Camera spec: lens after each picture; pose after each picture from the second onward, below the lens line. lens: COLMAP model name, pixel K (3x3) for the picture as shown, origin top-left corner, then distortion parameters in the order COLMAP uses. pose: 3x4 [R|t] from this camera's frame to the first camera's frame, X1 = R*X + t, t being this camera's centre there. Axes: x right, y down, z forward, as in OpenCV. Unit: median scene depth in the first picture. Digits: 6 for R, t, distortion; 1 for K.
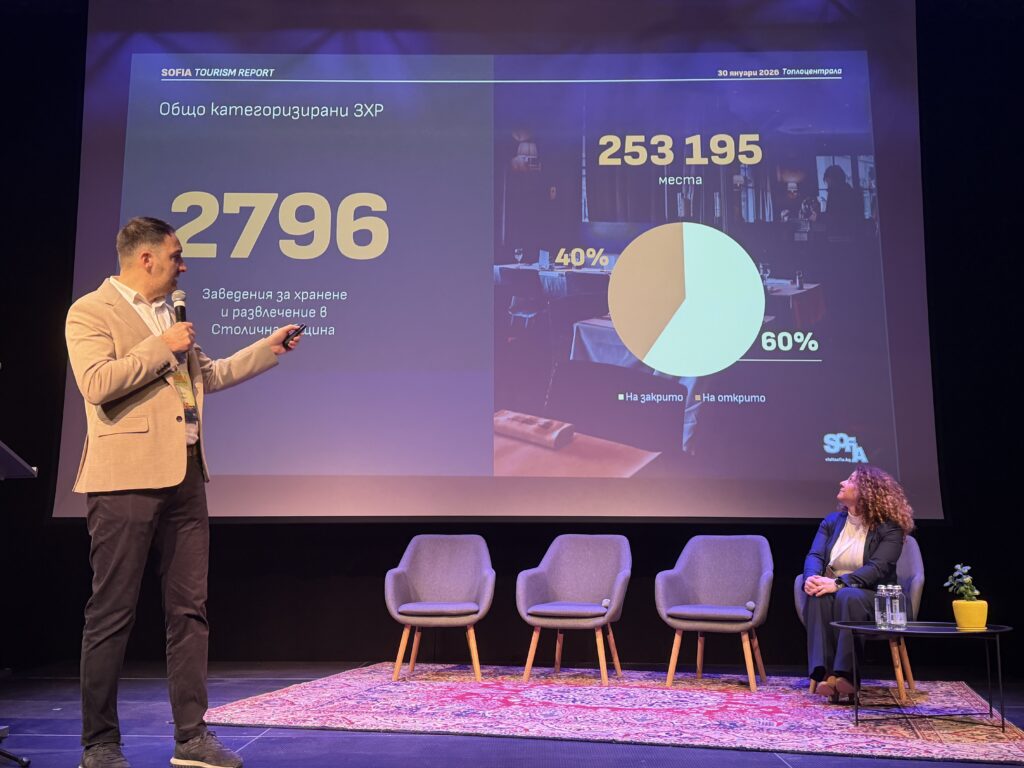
lens RADIAL K [[1076.3, 0, 515.2], [0, 1076.3, 395.1], [0, 0, 1]] dist [0.084158, 0.000000]
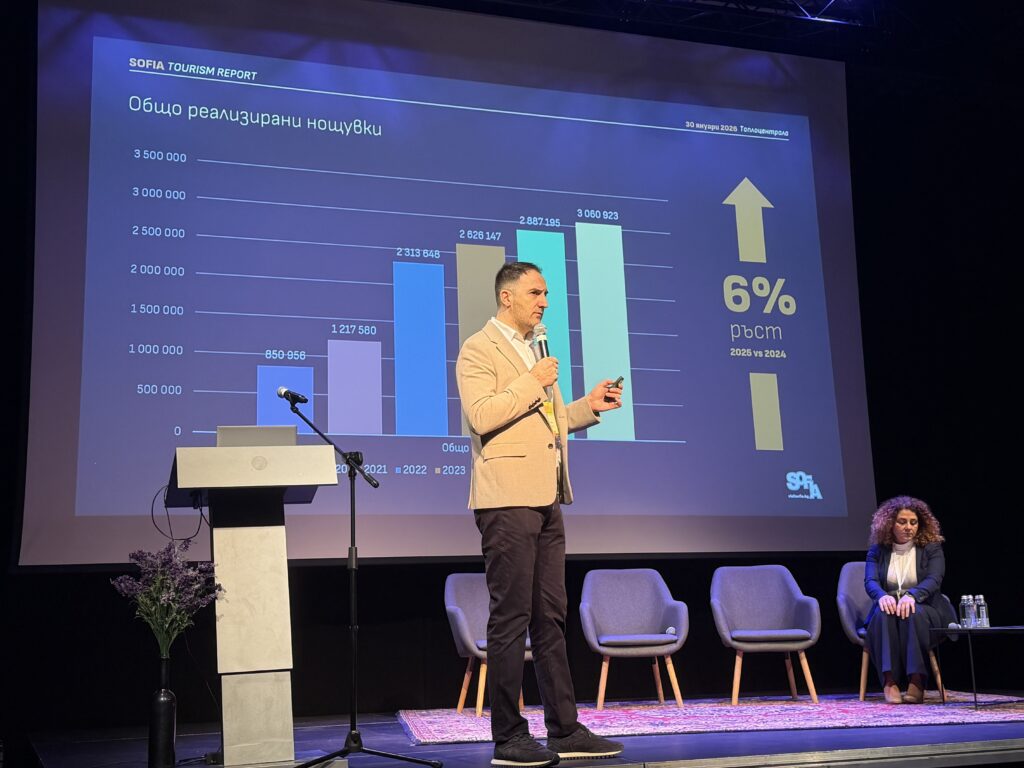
lens RADIAL K [[1365.2, 0, 522.0], [0, 1365.2, 389.4], [0, 0, 1]] dist [0.143001, 0.000000]
pose [[0.930968, 0.025396, 0.364216, -0.431076], [-0.013142, 0.999262, -0.036084, 0.006337], [-0.364864, 0.028807, 0.930615, -0.156569]]
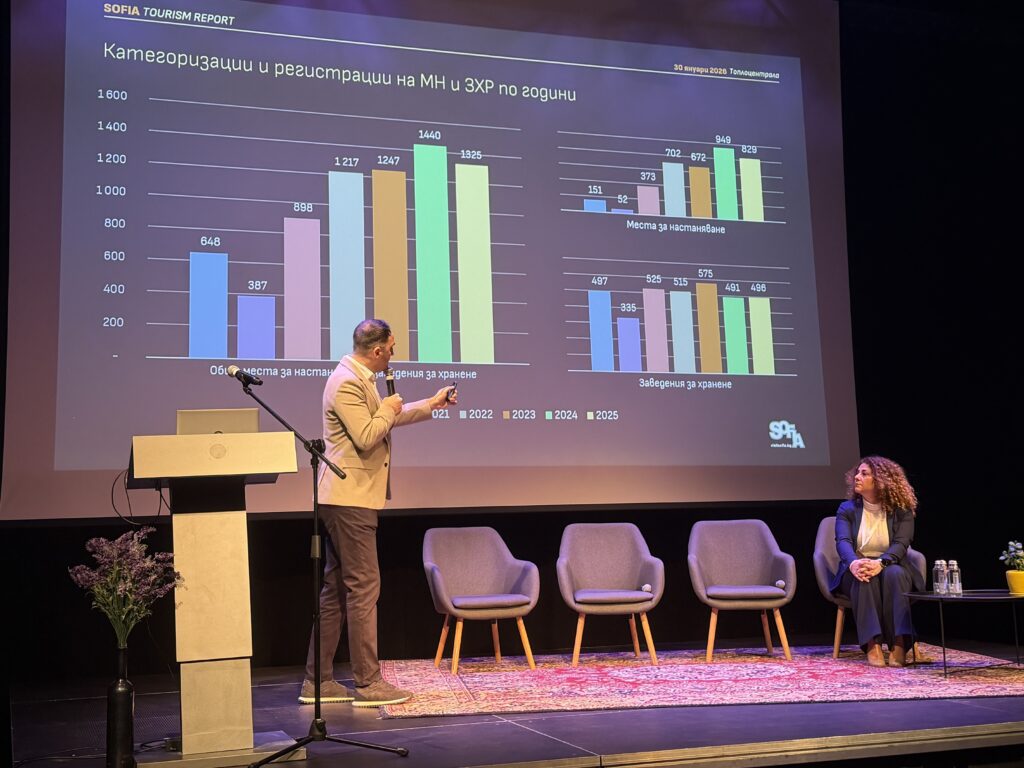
lens RADIAL K [[1349.0, 0, 513.5], [0, 1349.0, 374.7], [0, 0, 1]] dist [0.139377, 0.000000]
pose [[0.935247, 0.009060, 0.353879, -0.403998], [-0.019403, 0.999482, 0.025692, -0.037717], [-0.353463, -0.030894, 0.934938, -0.148785]]
